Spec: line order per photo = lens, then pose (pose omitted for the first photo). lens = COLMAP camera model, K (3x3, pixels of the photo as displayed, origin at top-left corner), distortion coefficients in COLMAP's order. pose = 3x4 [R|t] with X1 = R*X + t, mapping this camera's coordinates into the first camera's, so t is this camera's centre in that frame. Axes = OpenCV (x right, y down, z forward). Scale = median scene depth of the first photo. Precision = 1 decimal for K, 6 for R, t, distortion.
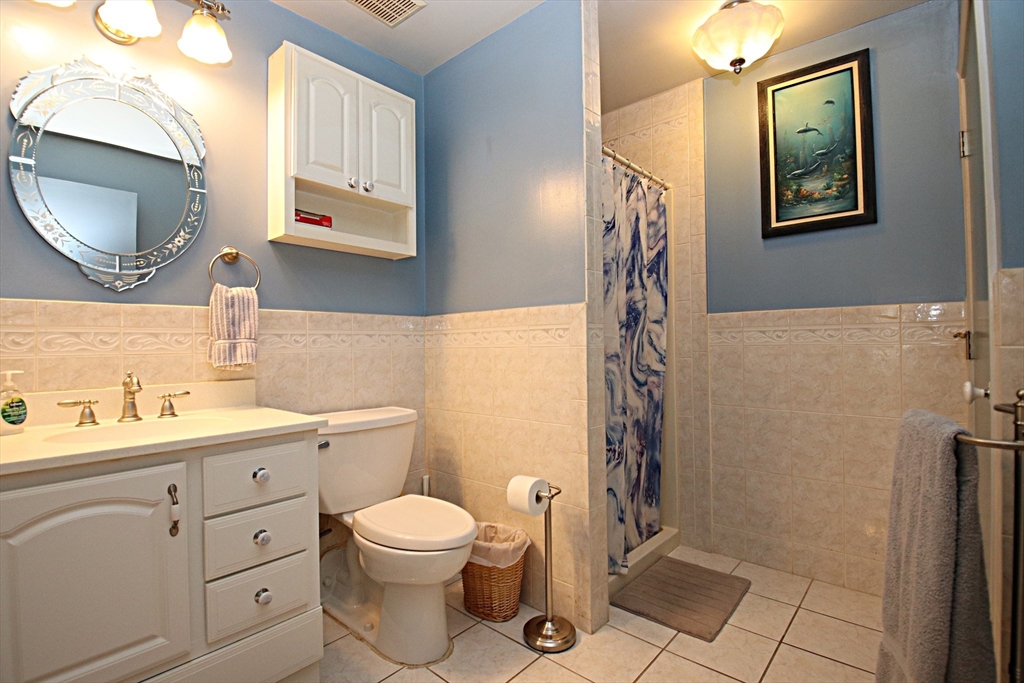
lens RADIAL K [[476.6, 0, 508.9], [0, 476.6, 340.7], [0, 0, 1]] dist [0.006280, -0.017444]
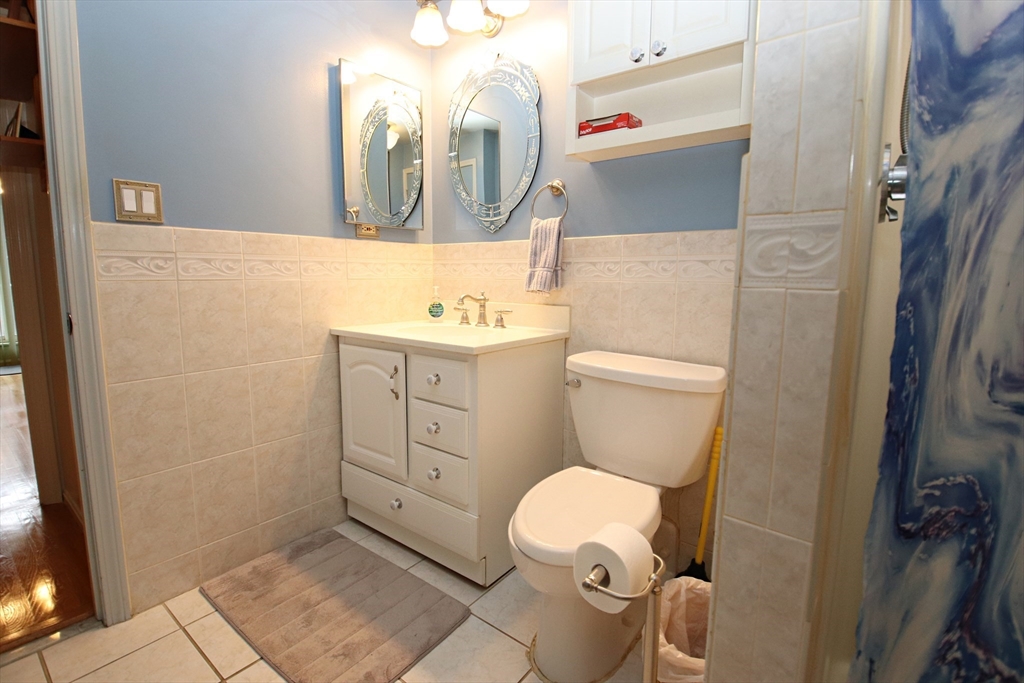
lens RADIAL K [[476.6, 0, 506.3], [0, 476.6, 335.4], [0, 0, 1]] dist [0.006280, -0.017444]
pose [[0.045931, 0.138740, -0.989263, 0.416910], [-0.003518, 0.990325, 0.138726, -0.000428], [0.998938, -0.002891, 0.045974, 0.687593]]
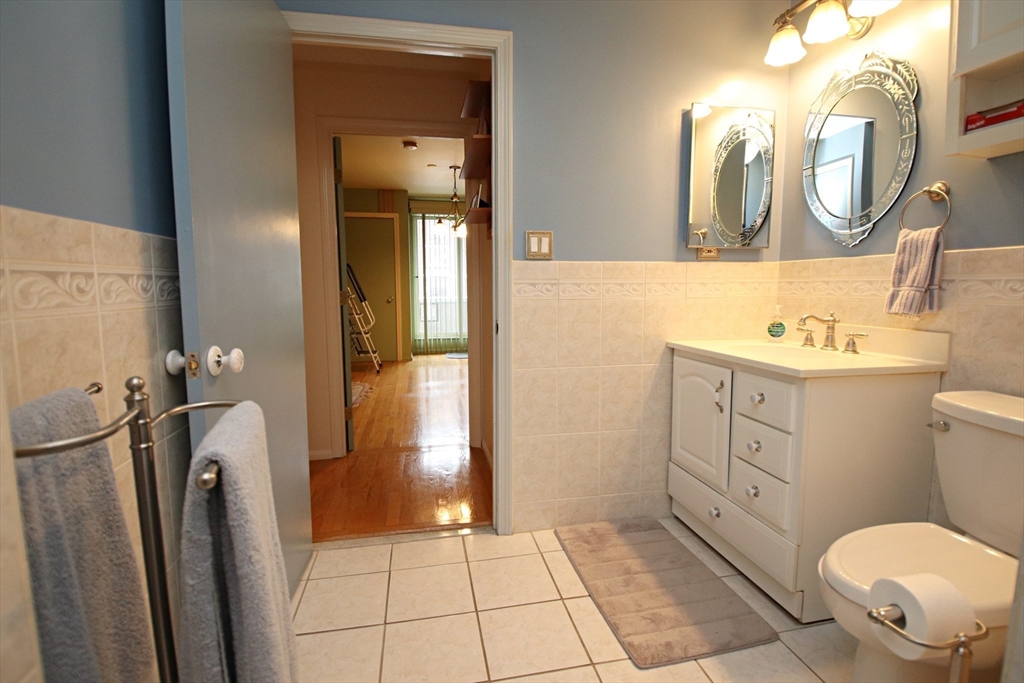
lens RADIAL K [[476.6, 0, 518.5], [0, 476.6, 334.9], [0, 0, 1]] dist [0.006280, -0.017444]
pose [[-0.600778, 0.091676, -0.794141, 0.507924], [0.011376, 0.994282, 0.106175, -0.013076], [0.799335, 0.054754, -0.598386, 0.751089]]
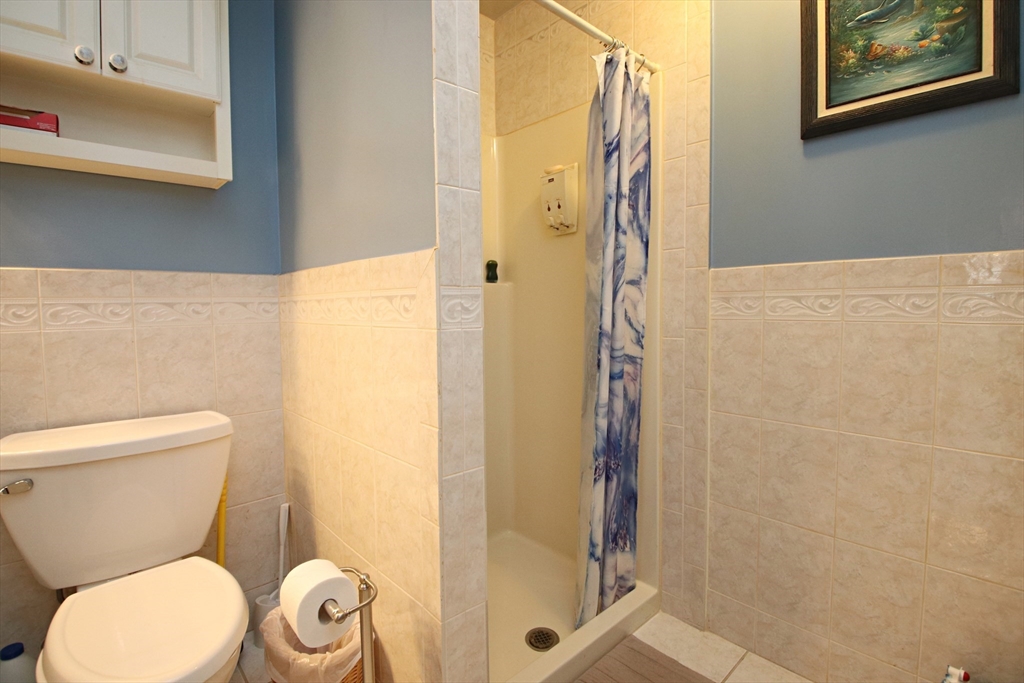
lens RADIAL K [[476.6, 0, 515.5], [0, 476.6, 332.3], [0, 0, 1]] dist [0.006280, -0.017444]
pose [[0.995836, 0.006365, -0.090945, 0.251583], [-0.000195, 0.997706, 0.067689, -0.018017], [0.091167, -0.067390, 0.993553, 0.393546]]
